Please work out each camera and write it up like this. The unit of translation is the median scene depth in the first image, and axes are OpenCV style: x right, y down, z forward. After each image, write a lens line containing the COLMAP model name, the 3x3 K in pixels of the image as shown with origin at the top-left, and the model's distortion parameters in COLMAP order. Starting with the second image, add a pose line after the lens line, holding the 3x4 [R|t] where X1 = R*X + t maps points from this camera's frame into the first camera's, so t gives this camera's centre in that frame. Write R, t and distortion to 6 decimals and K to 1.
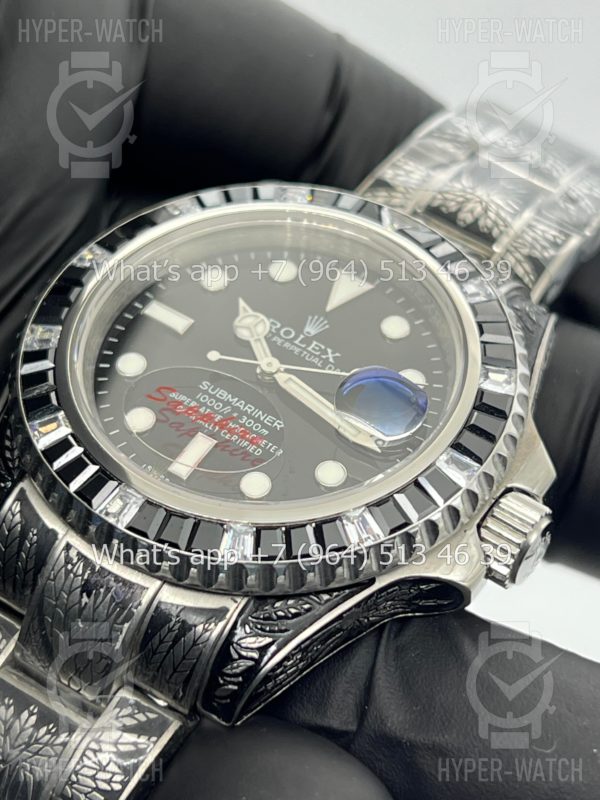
lens RADIAL K [[1877.9, 0, 300.0], [0, 1877.9, 400.0], [0, 0, 1]] dist [0.234584, -0.883713]
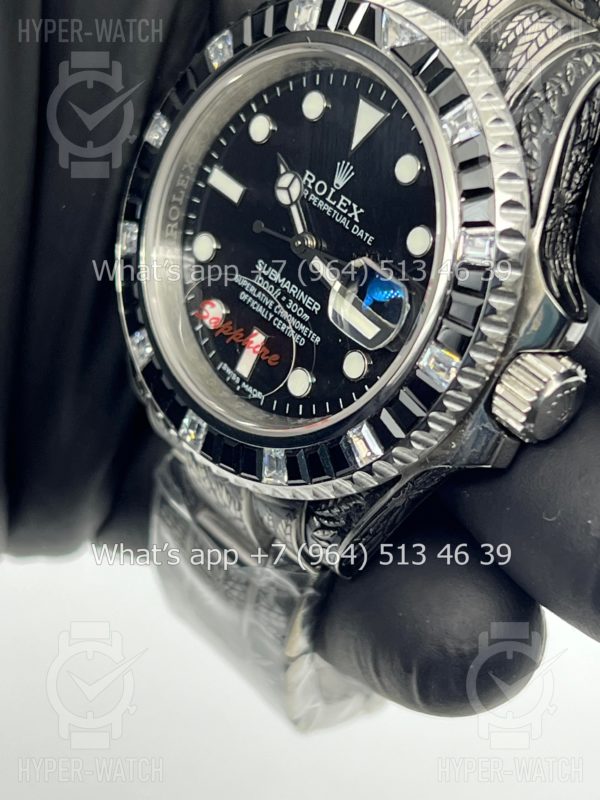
lens RADIAL K [[1877.9, 0, 300.0], [0, 1877.9, 400.0], [0, 0, 1]] dist [0.234584, -0.883713]
pose [[0.777844, -0.058696, -0.625710, 0.604987], [0.412086, 0.799348, 0.437295, -0.388695], [0.474493, -0.597994, 0.645956, 0.291205]]
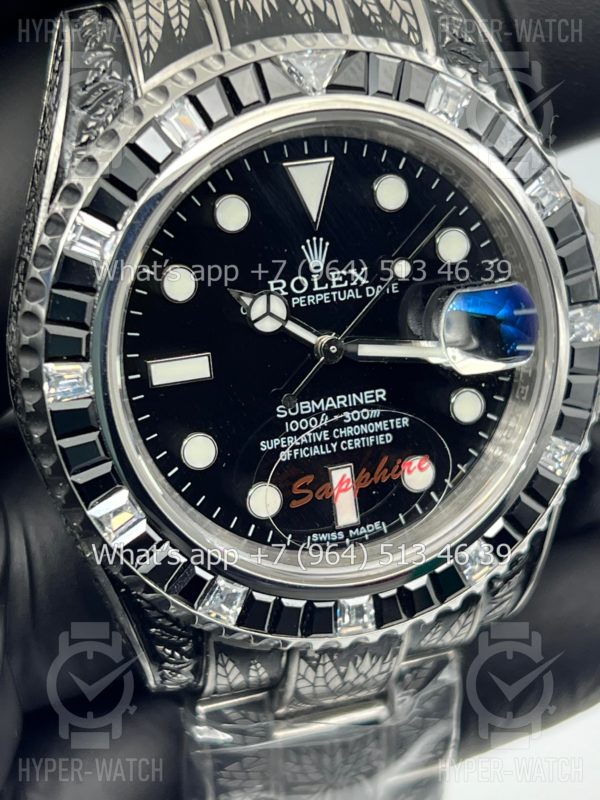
lens RADIAL K [[1877.9, 0, 300.0], [0, 1877.9, 400.0], [0, 0, 1]] dist [0.234584, -0.883713]
pose [[0.711915, -0.687277, 0.144316, -0.161201], [0.284363, 0.470018, 0.835596, -0.705534], [-0.642118, -0.553835, 0.530049, 0.543028]]
